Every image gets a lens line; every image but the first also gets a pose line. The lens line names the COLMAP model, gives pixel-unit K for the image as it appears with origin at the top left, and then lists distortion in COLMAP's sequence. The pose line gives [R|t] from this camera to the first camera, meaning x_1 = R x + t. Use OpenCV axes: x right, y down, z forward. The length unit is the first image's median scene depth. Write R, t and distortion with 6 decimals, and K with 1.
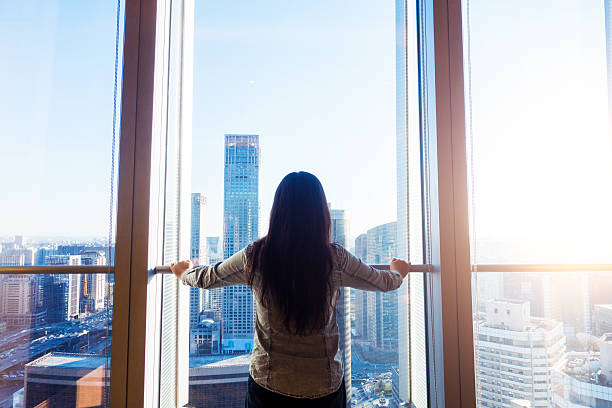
lens RADIAL K [[327.3, 0, 297.2], [0, 327.3, 223.9], [0, 0, 1]] dist [0.000449, -0.000845]
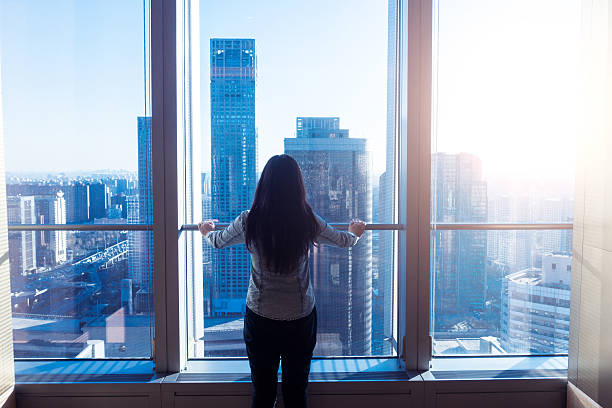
lens RADIAL K [[481.0, 0, 306.5], [0, 481.0, 195.6], [0, 0, 1]] dist [-0.003752, 0.000919]
pose [[0.999850, 0.001698, -0.017244, 0.023411], [0.000226, 0.993829, 0.110924, -0.035498], [0.017326, -0.110911, 0.993679, -0.152982]]
